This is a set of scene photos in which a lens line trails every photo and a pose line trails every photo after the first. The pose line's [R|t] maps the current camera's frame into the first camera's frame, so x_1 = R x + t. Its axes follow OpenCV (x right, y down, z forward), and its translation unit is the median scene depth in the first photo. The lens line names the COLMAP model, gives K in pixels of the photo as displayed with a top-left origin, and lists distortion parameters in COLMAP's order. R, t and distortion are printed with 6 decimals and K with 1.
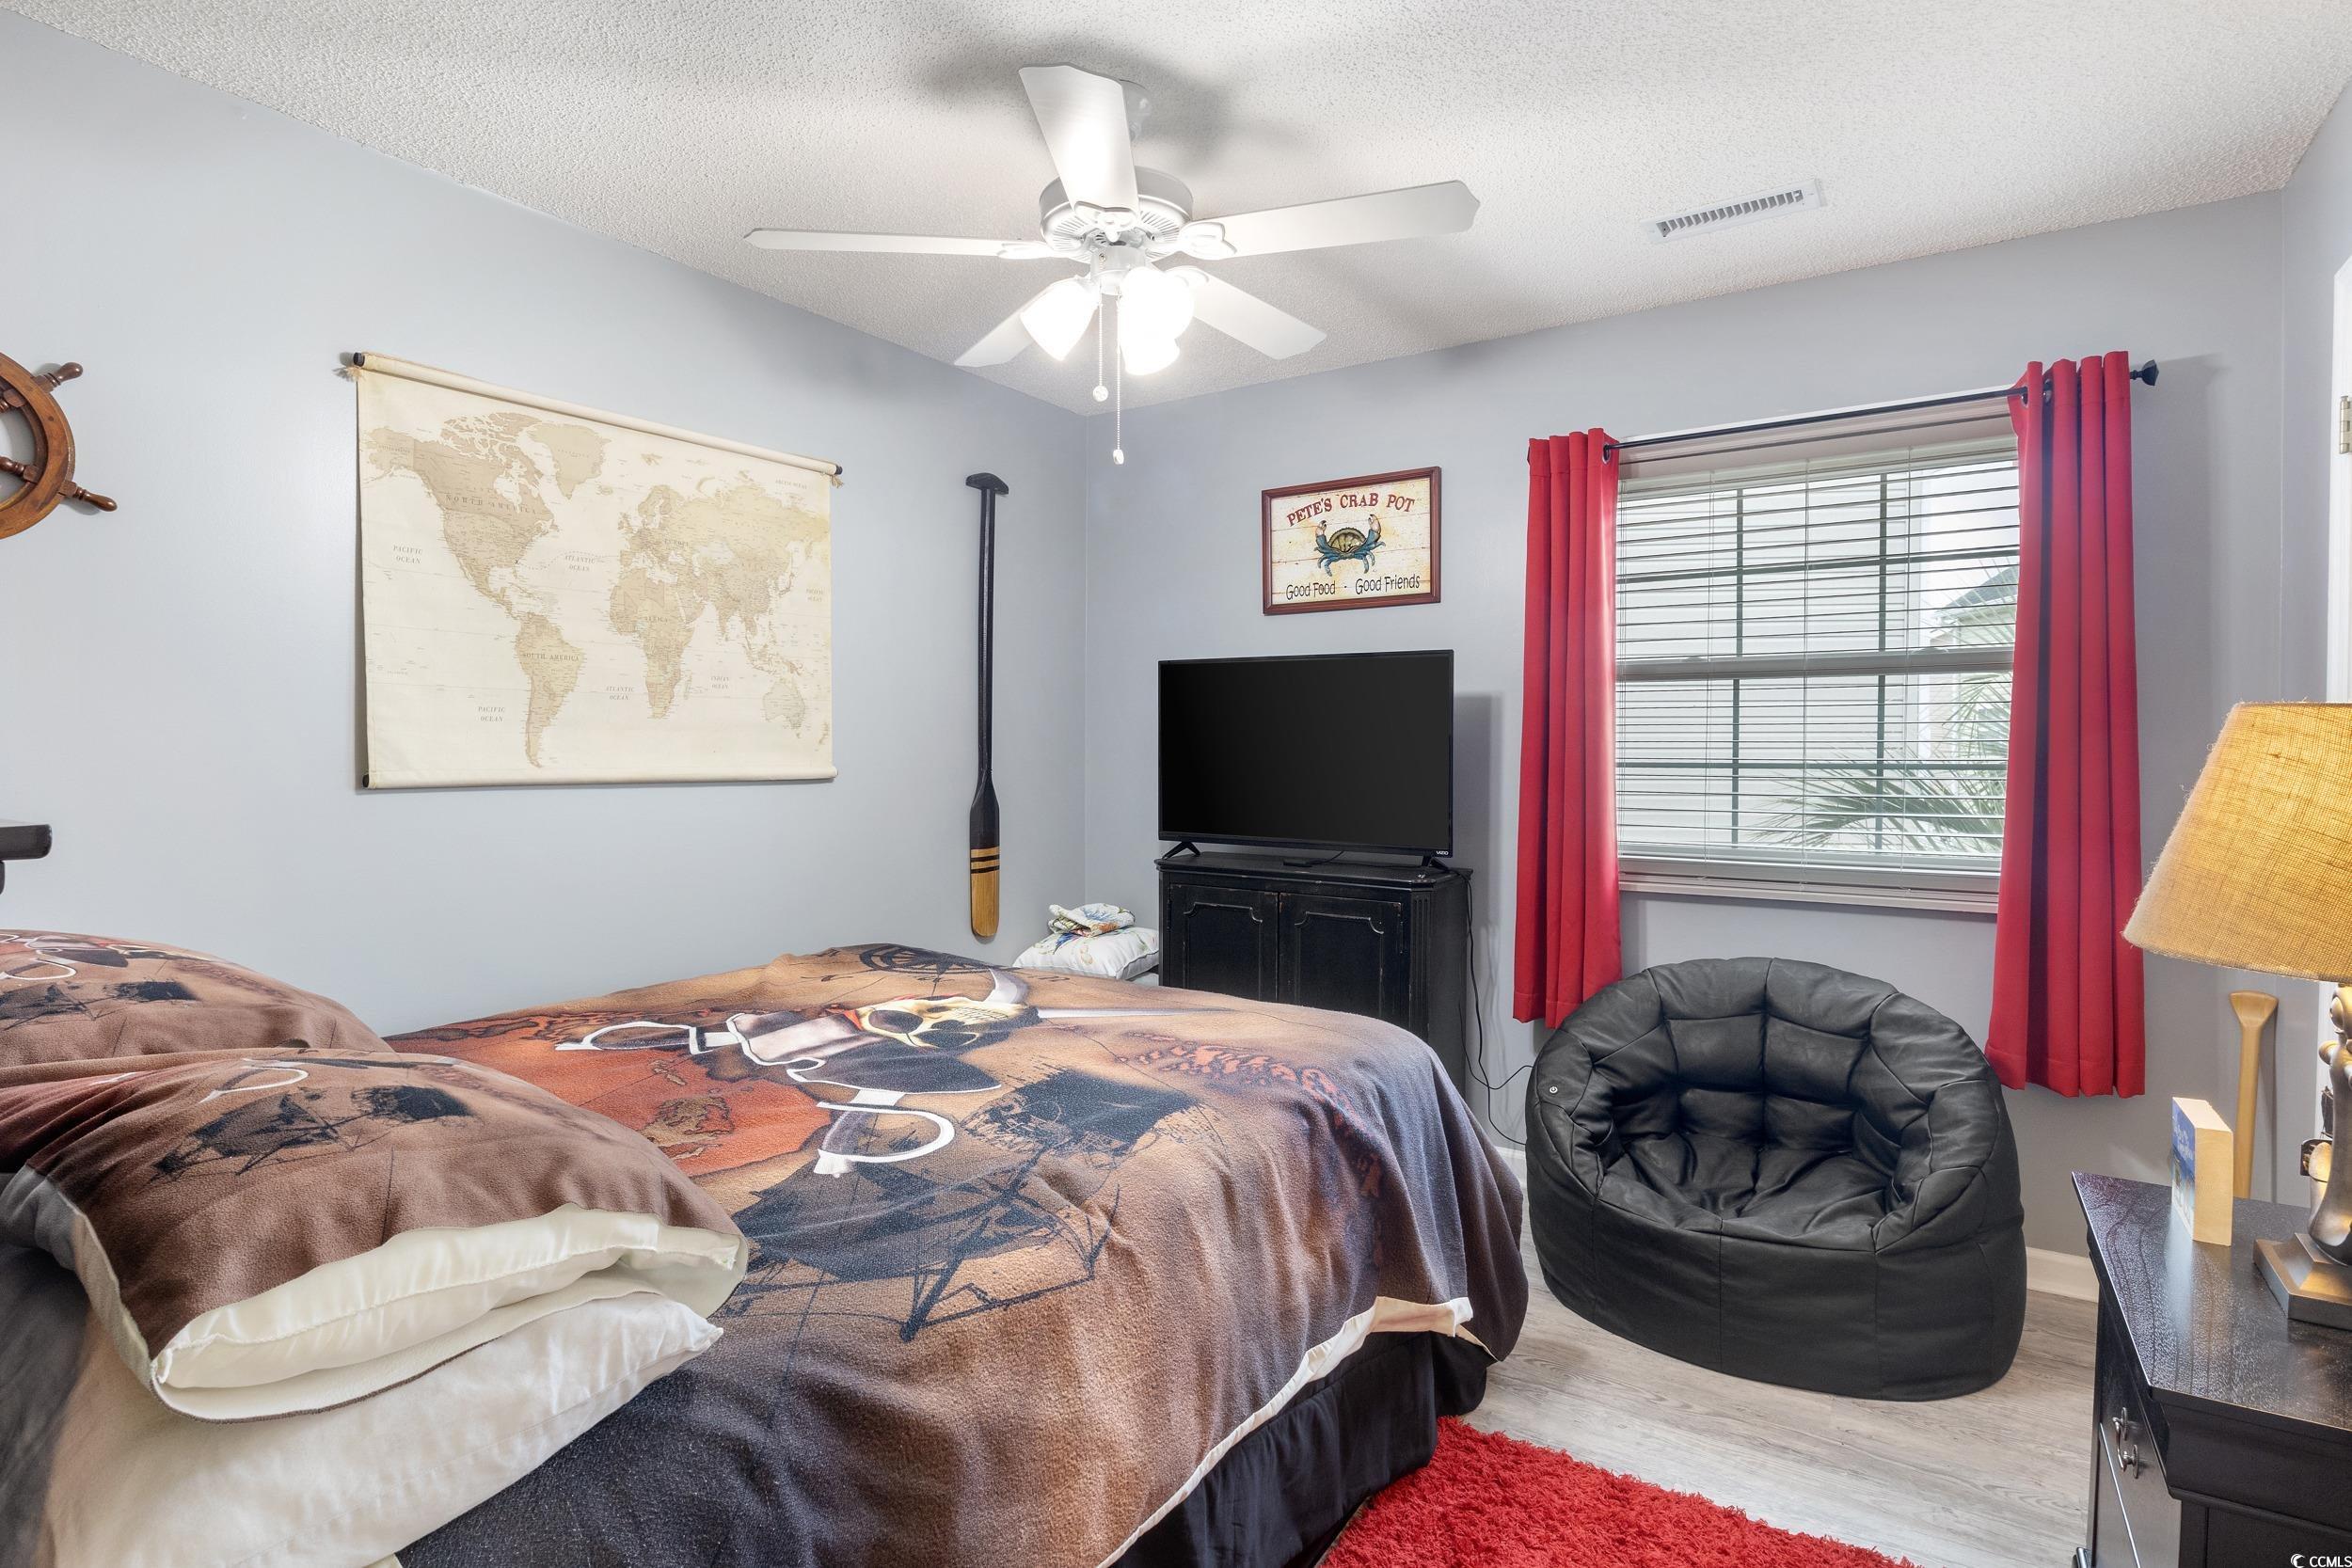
lens RADIAL K [[1182.3, 0, 1177.3], [0, 1182.3, 767.0], [0, 0, 1]] dist [-0.000187, 0.000519]
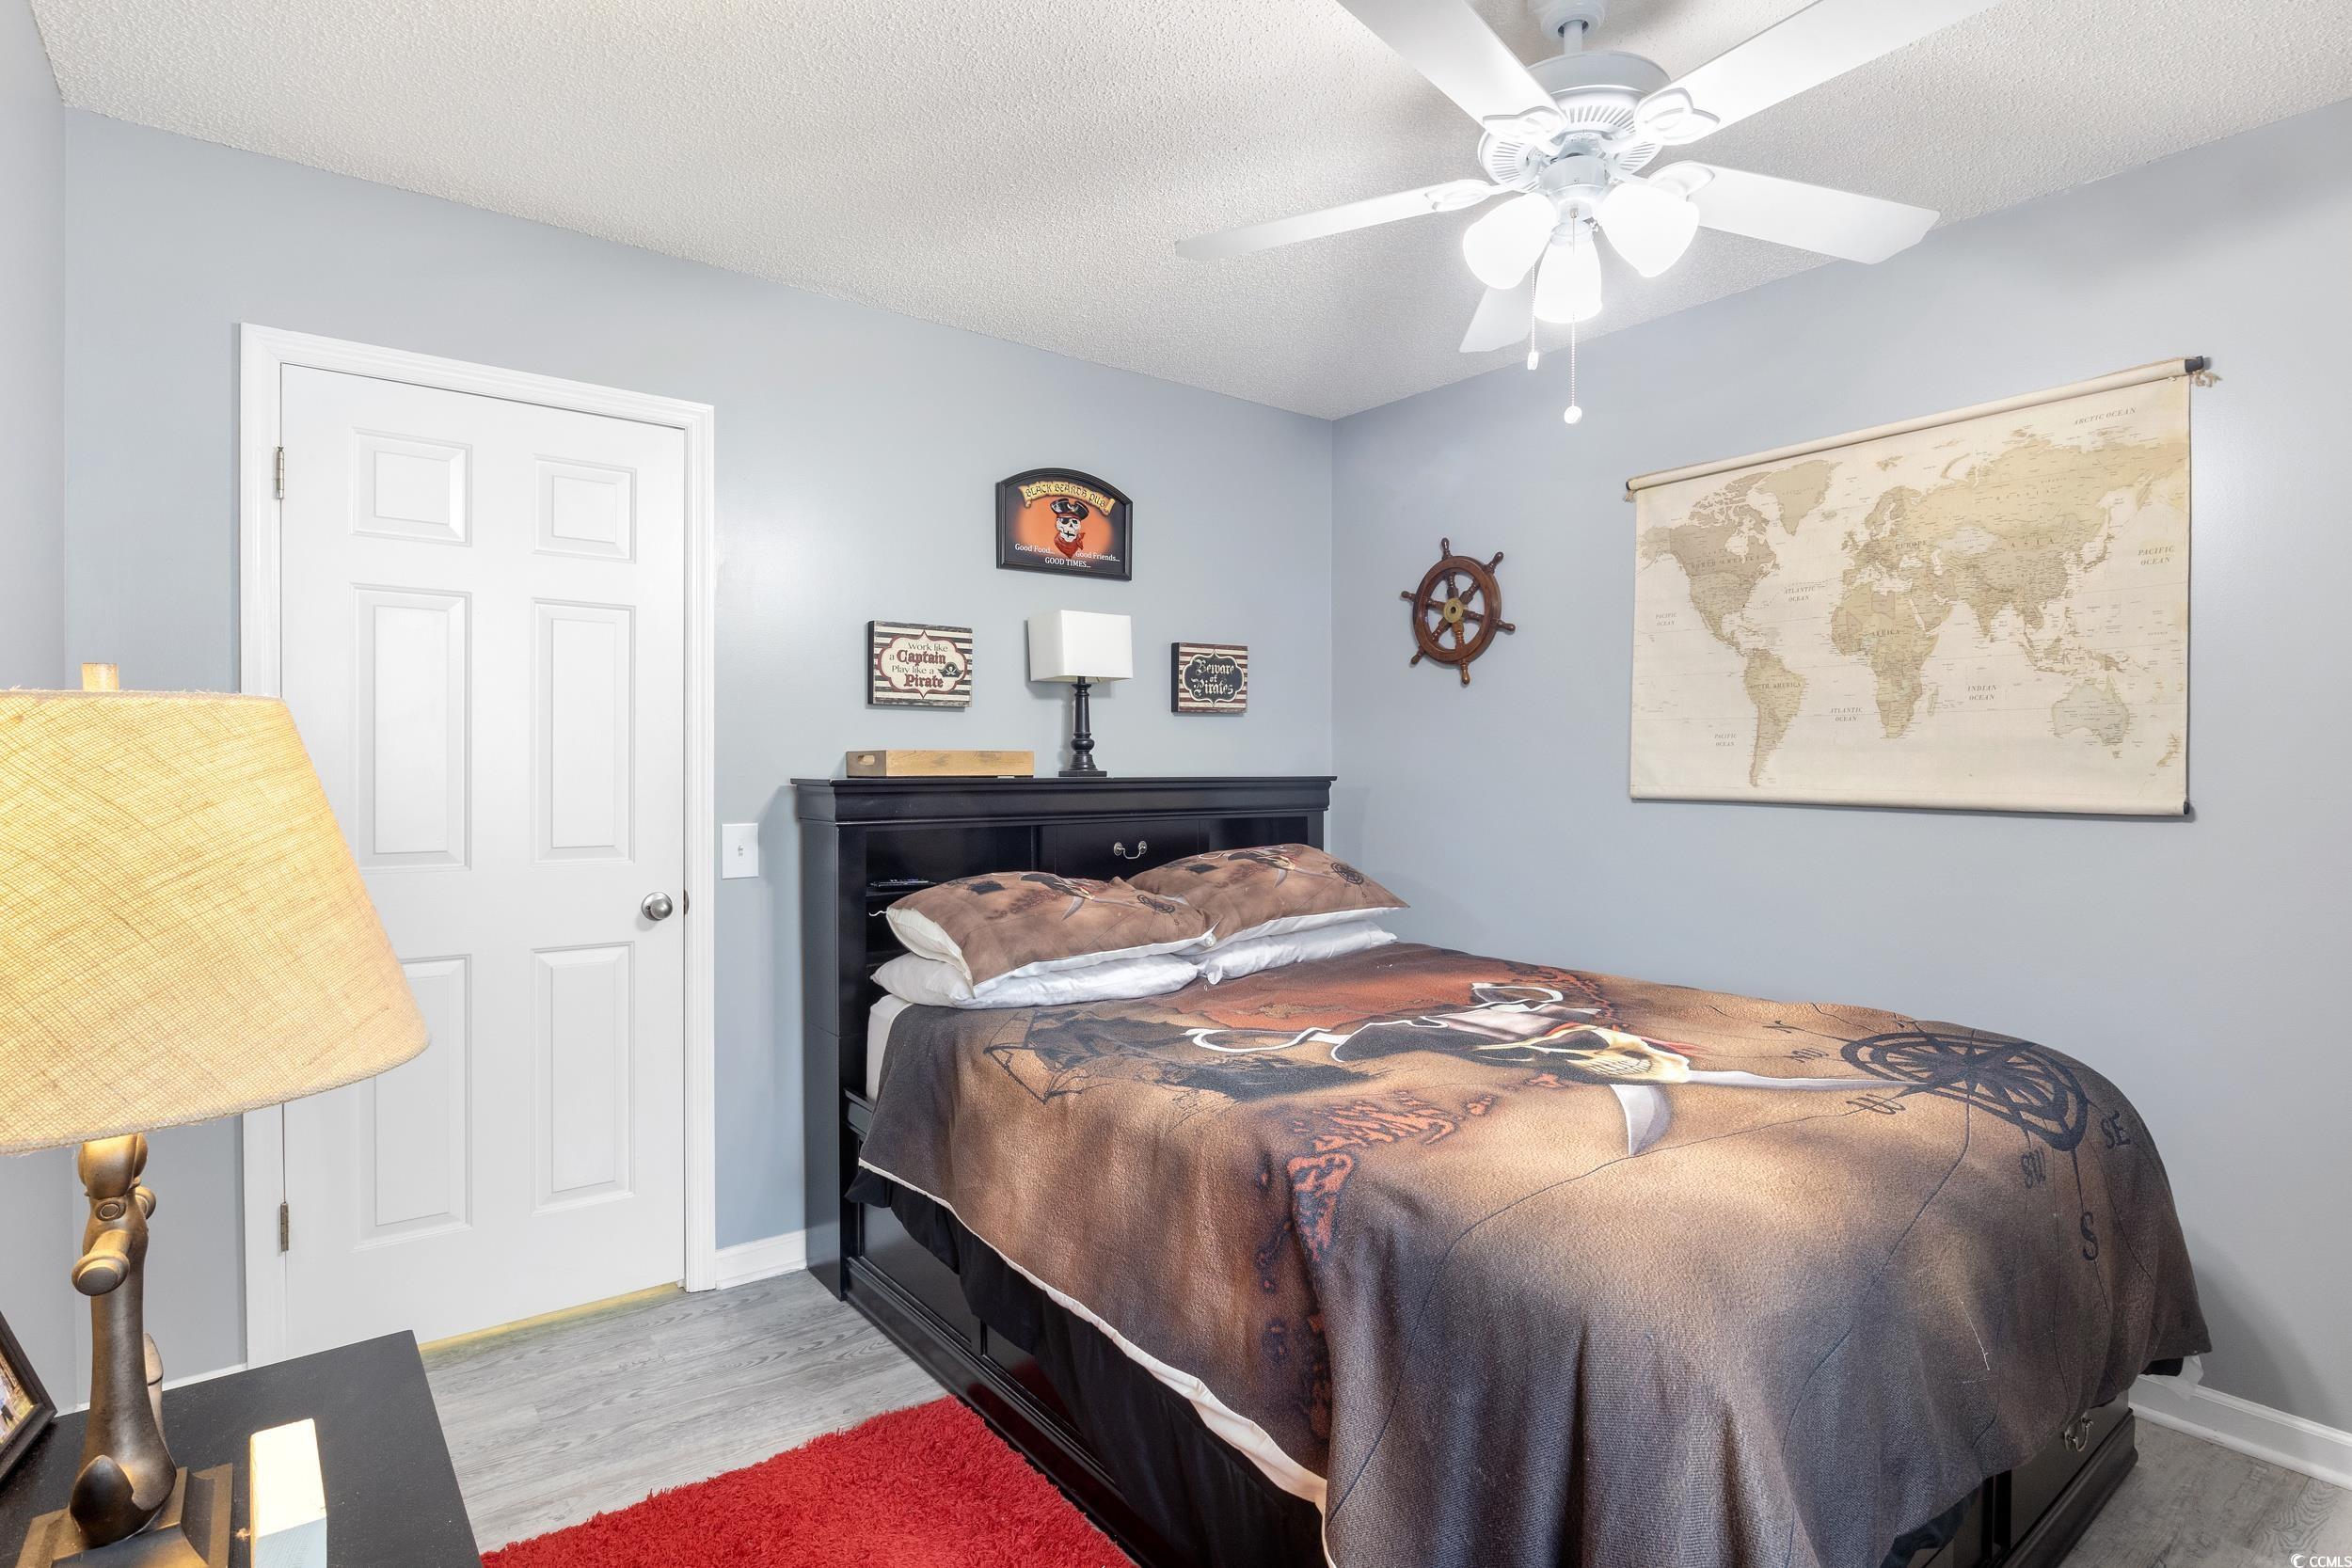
lens RADIAL K [[1177.9, 0, 1177.2], [0, 1177.9, 782.0], [0, 0, 1]] dist [-0.017934, -0.000110]
pose [[-0.333878, 0.011175, -0.942550, 0.649928], [-0.020489, 0.999607, 0.019109, -0.013446], [0.942393, 0.025692, -0.333518, 0.814196]]
